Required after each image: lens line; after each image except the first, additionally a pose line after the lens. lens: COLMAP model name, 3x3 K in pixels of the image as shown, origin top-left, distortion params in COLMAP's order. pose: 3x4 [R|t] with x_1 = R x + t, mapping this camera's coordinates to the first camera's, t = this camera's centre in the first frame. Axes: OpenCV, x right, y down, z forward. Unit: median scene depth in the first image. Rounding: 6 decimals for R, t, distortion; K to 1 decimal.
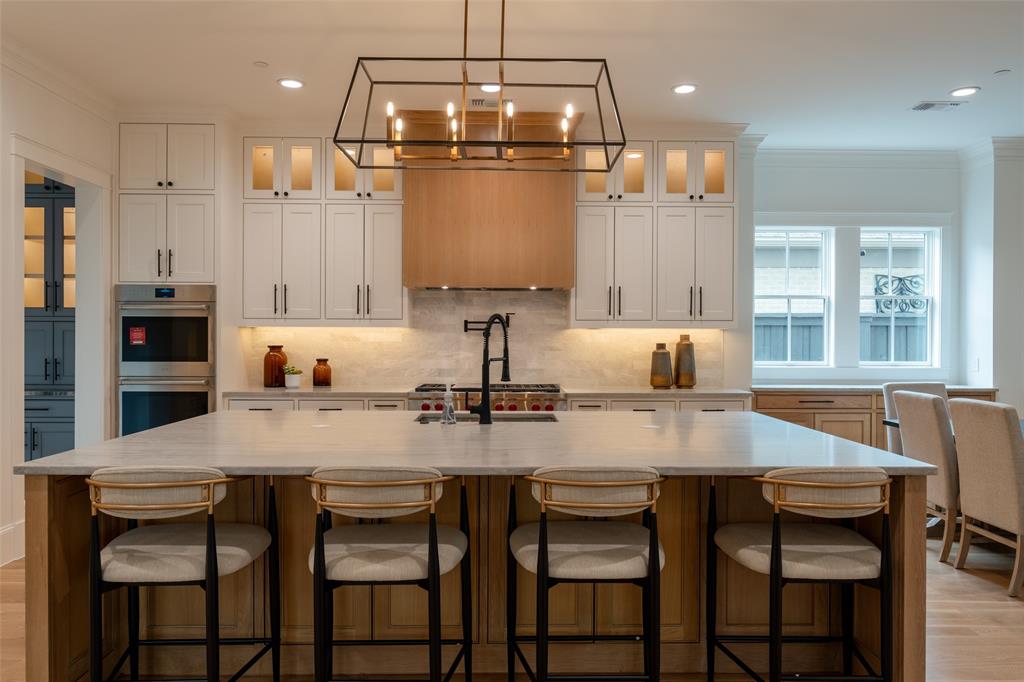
lens RADIAL K [[691.1, 0, 509.7], [0, 691.1, 339.8], [0, 0, 1]] dist [0.000411, -0.000547]
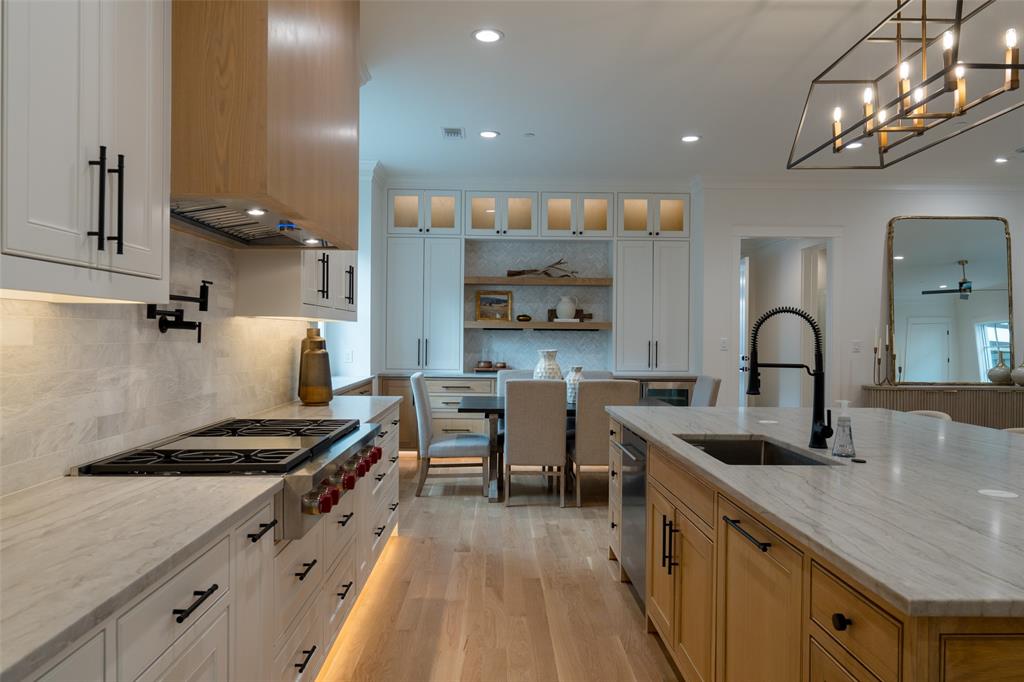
lens RADIAL K [[691.1, 0, 509.7], [0, 691.1, 339.8], [0, 0, 1]] dist [0.000411, -0.000547]
pose [[-0.005369, -0.010582, 0.999930, -0.483951], [-0.004110, 0.999936, 0.010560, -0.004116], [-0.999977, -0.004053, -0.005413, 0.806290]]
